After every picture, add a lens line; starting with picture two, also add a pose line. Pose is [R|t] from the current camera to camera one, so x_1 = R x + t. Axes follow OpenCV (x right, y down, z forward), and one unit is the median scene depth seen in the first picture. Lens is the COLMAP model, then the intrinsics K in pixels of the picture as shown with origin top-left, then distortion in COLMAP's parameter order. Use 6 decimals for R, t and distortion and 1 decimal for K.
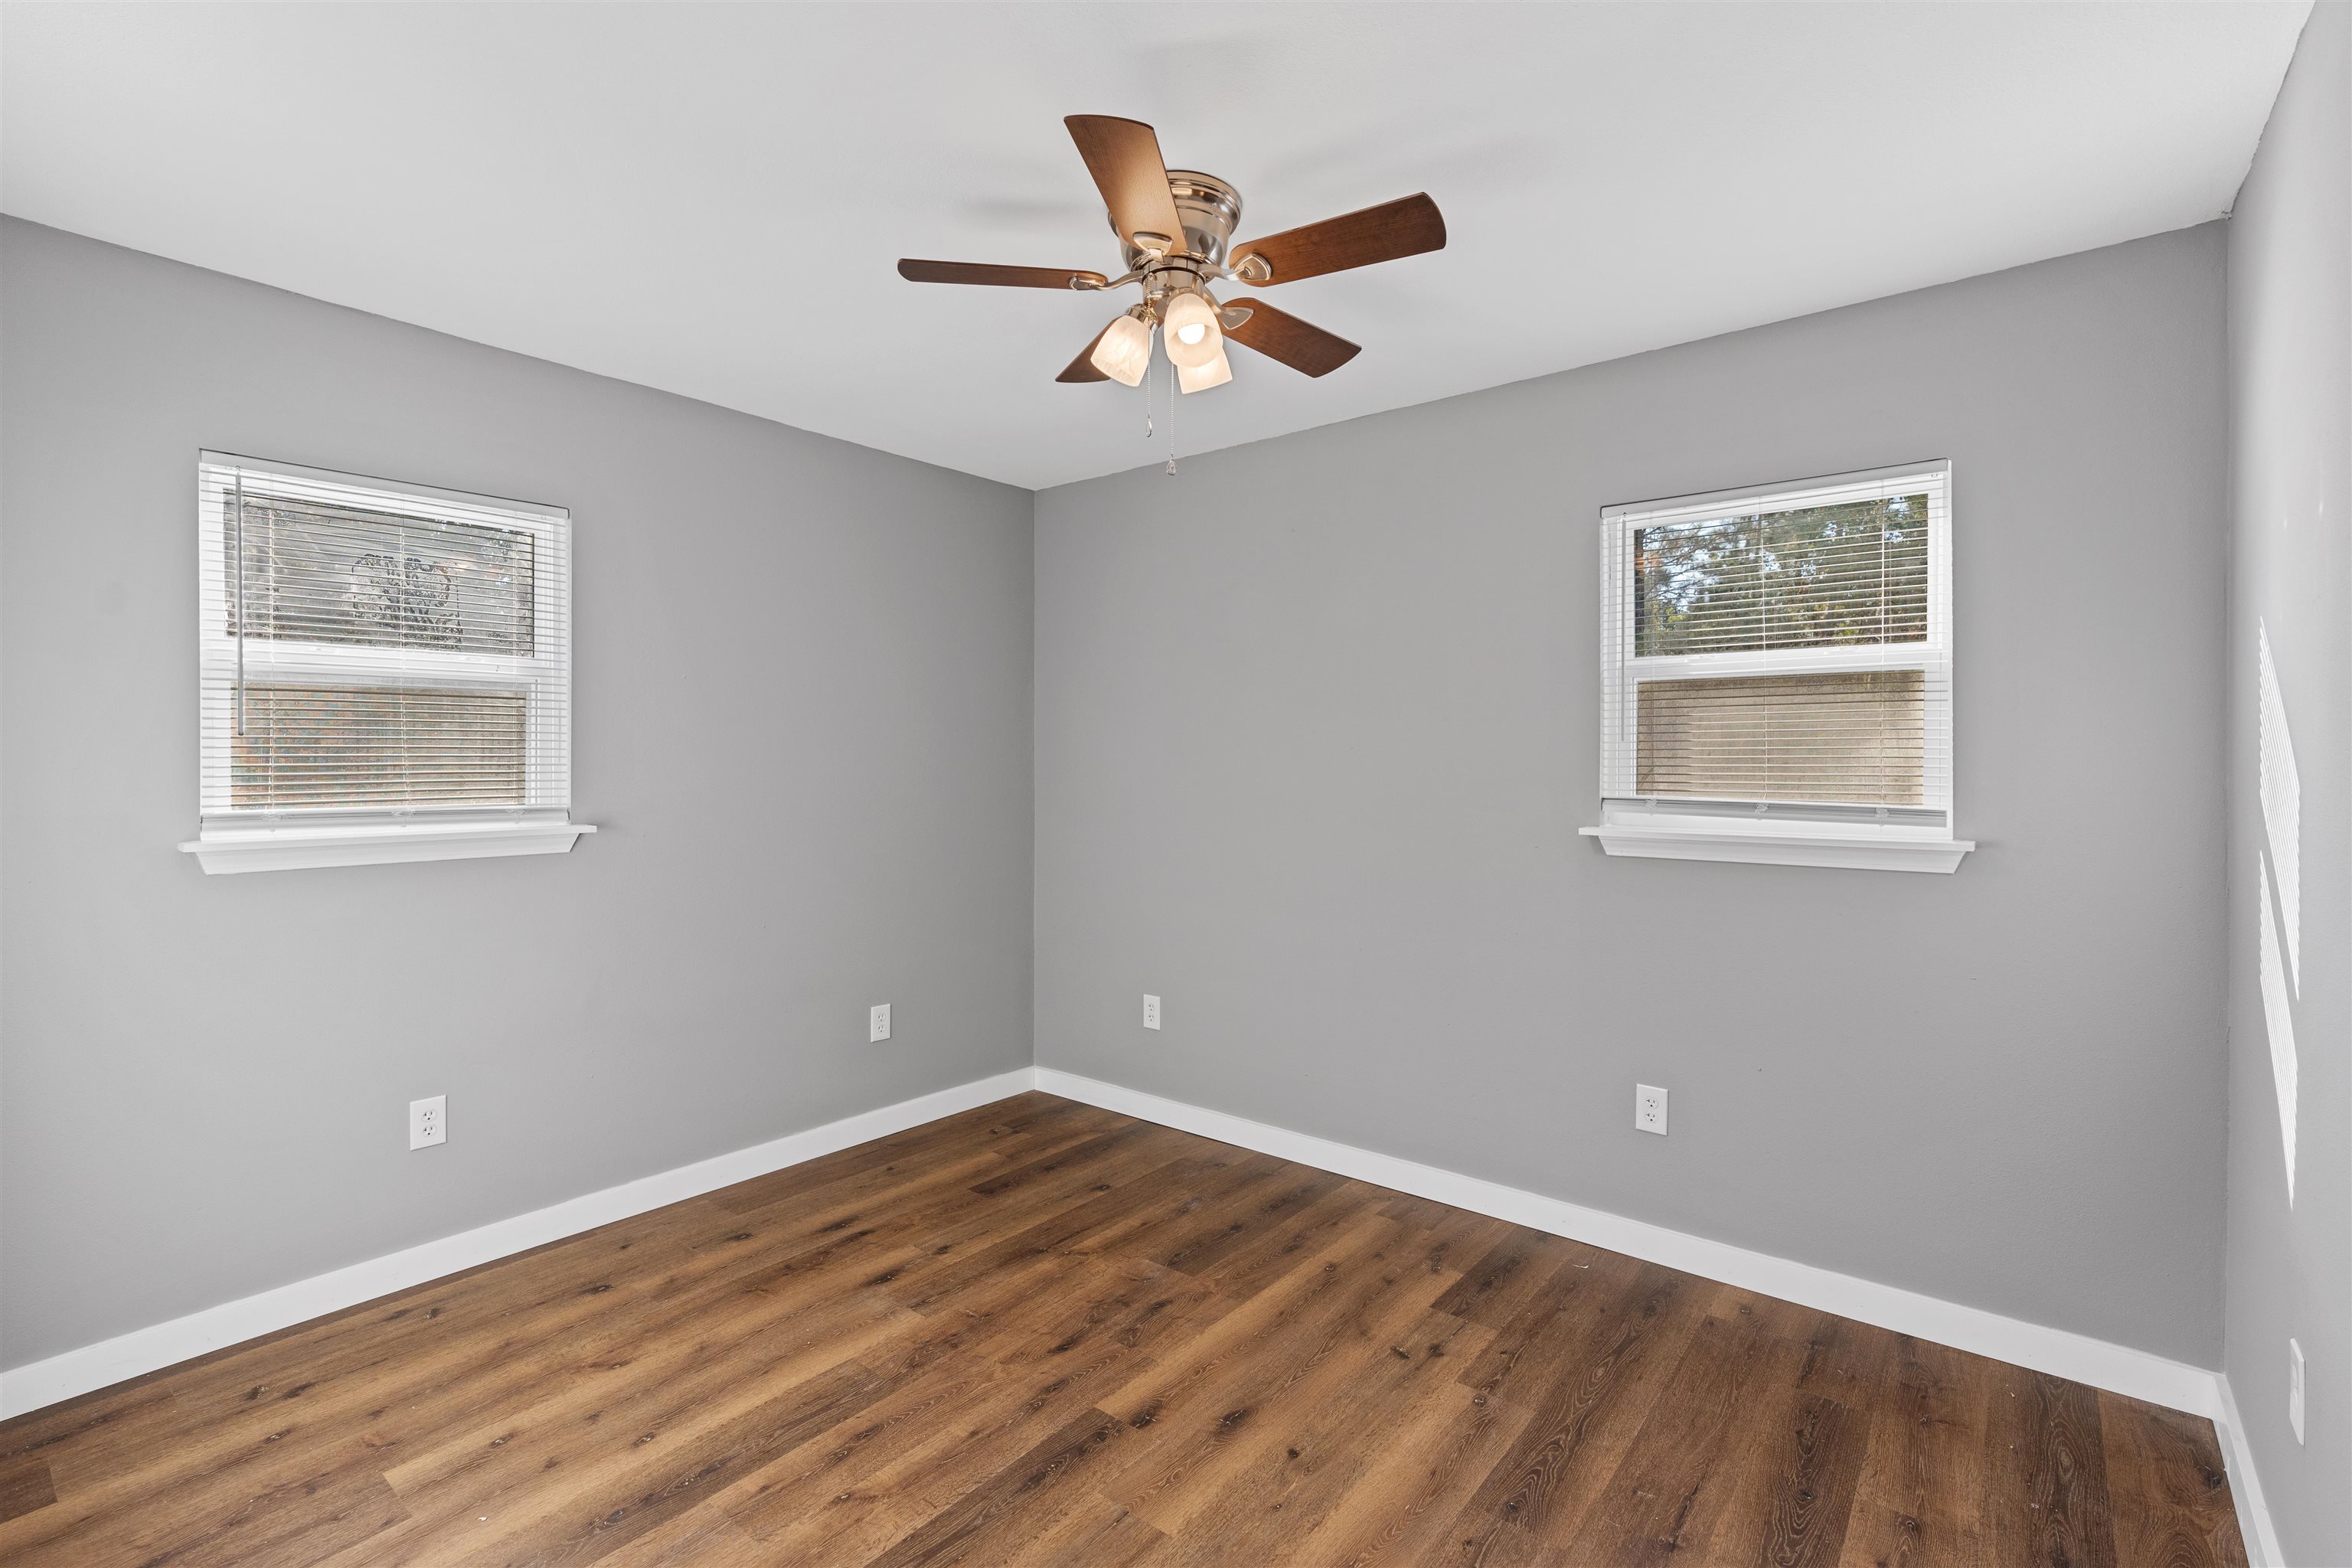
lens RADIAL K [[1065.6, 0, 1168.1], [0, 1065.6, 770.0], [0, 0, 1]] dist [-0.000979, 0.000136]
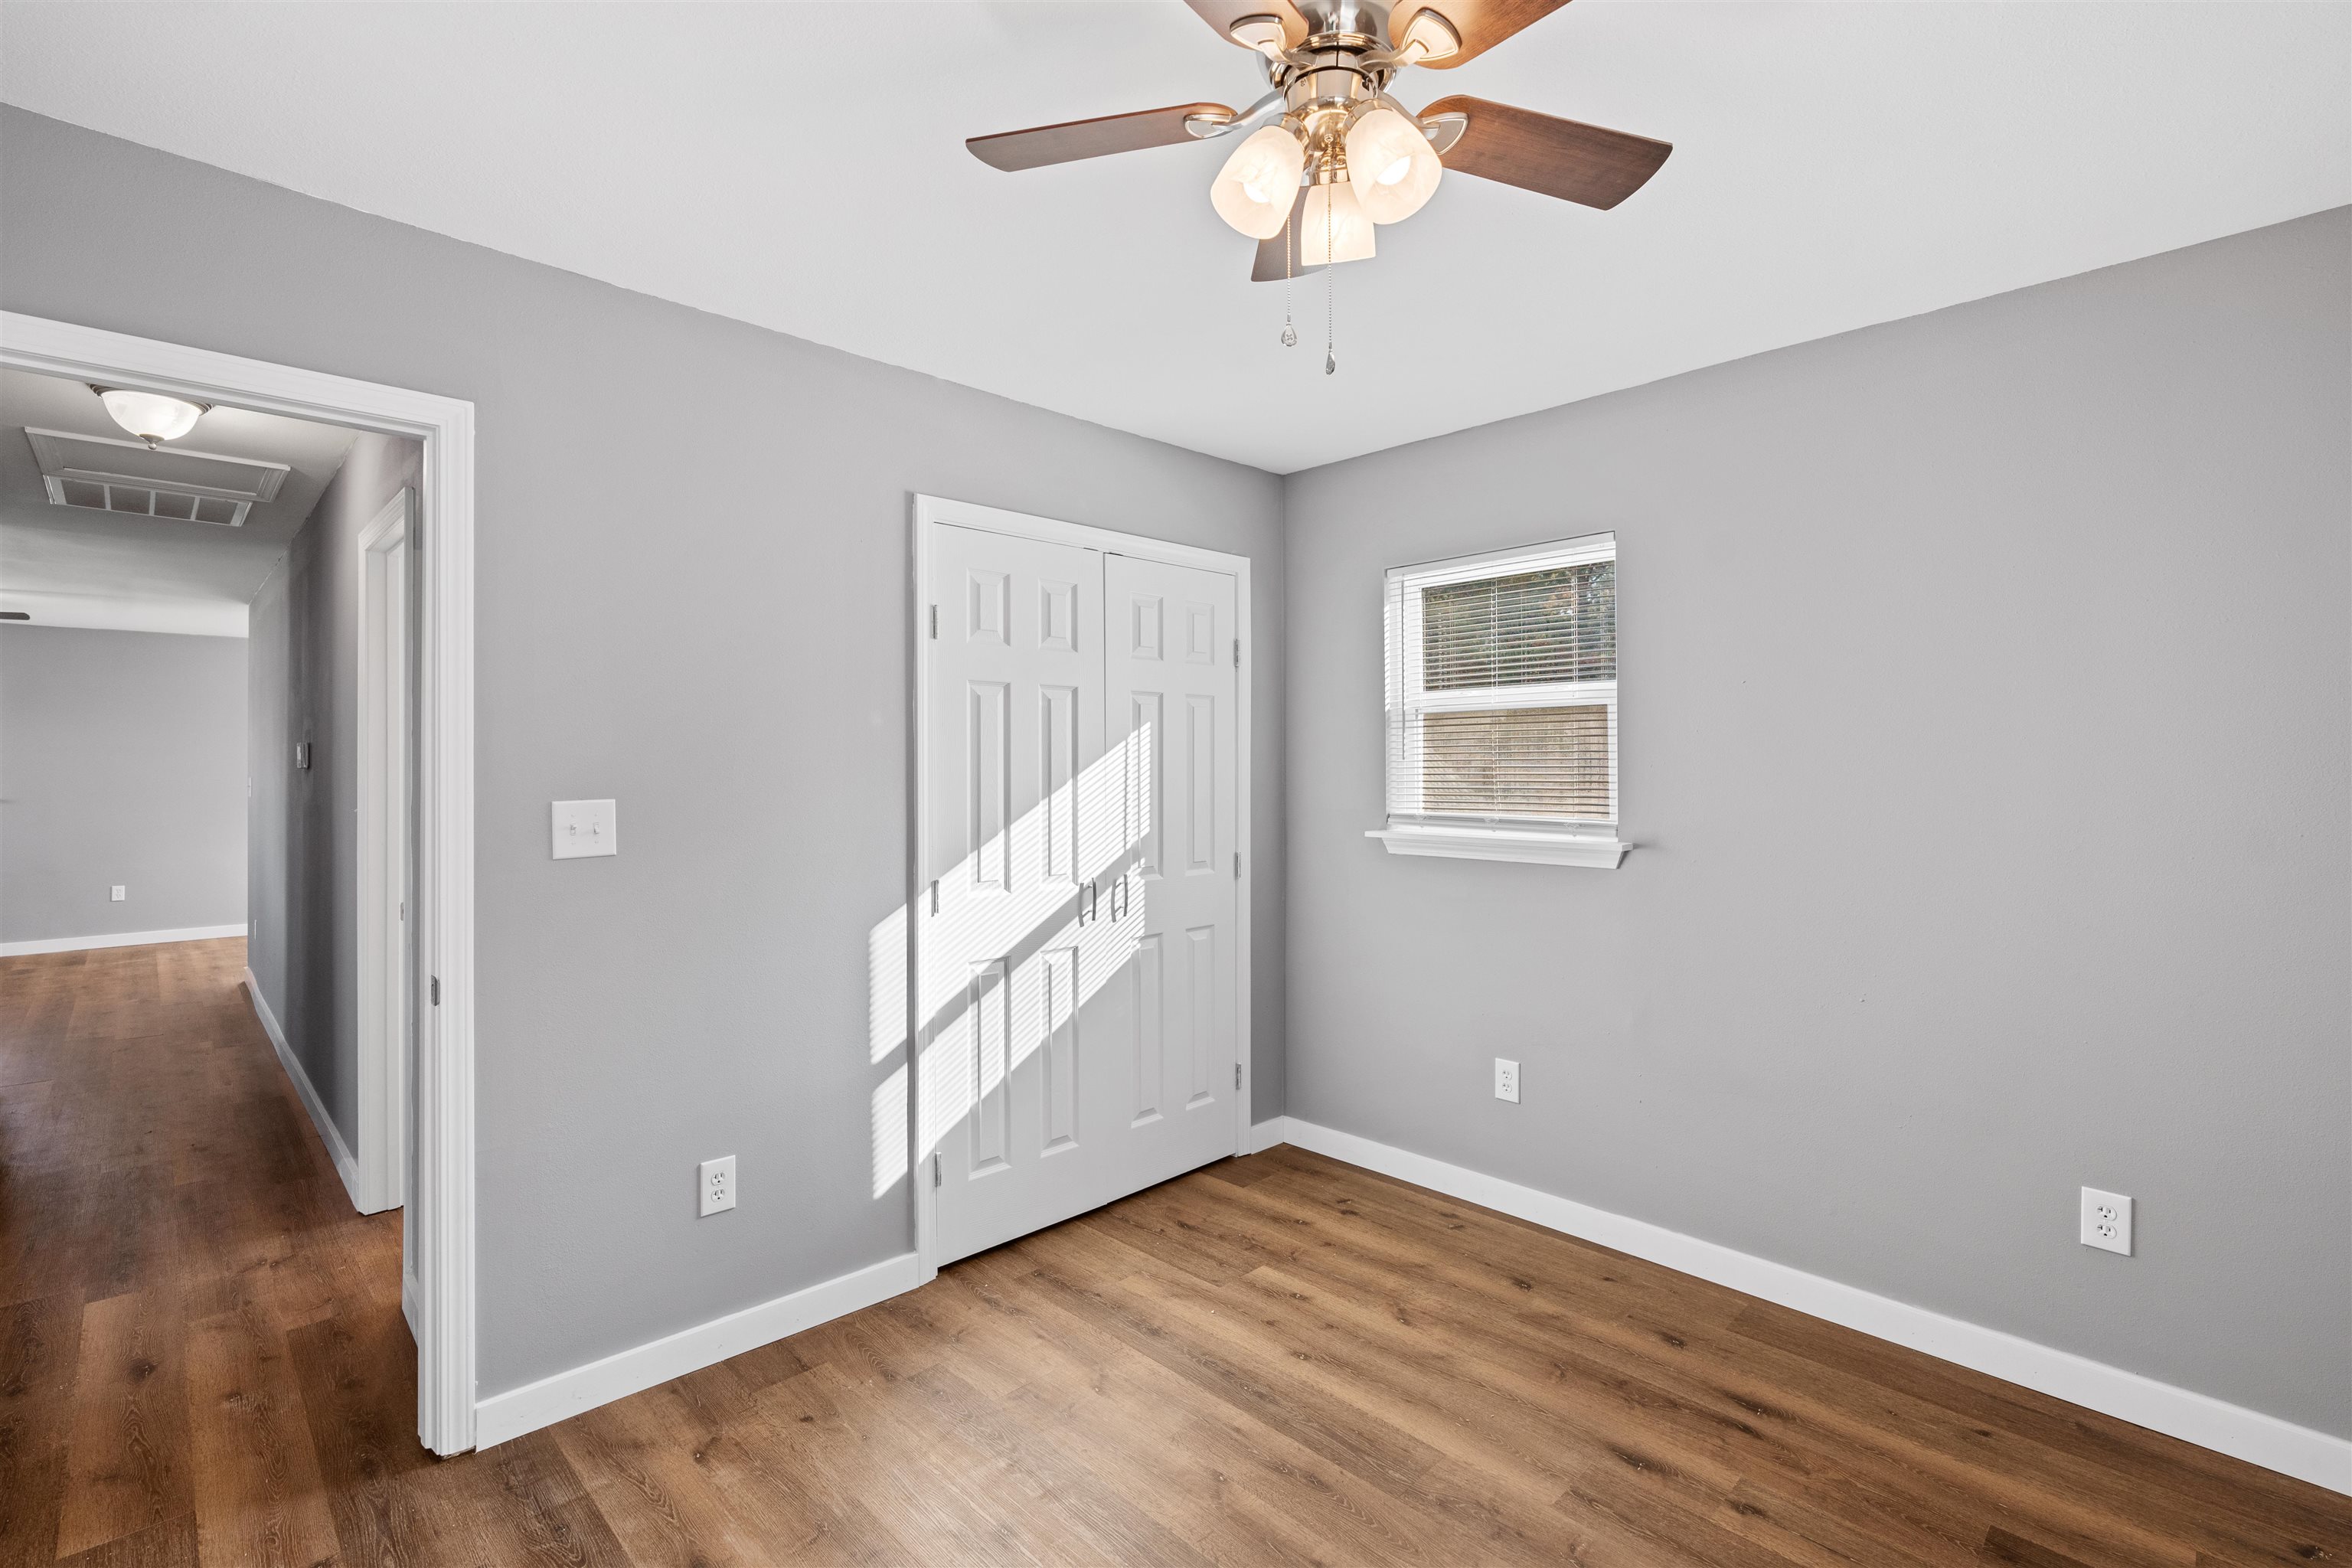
lens RADIAL K [[1065.6, 0, 1168.1], [0, 1065.6, 770.0], [0, 0, 1]] dist [-0.000979, 0.000136]
pose [[-0.119864, 0.001197, -0.992790, 0.617442], [-0.009901, 0.999948, 0.002401, -0.018926], [0.992741, 0.010117, -0.119846, 0.876915]]
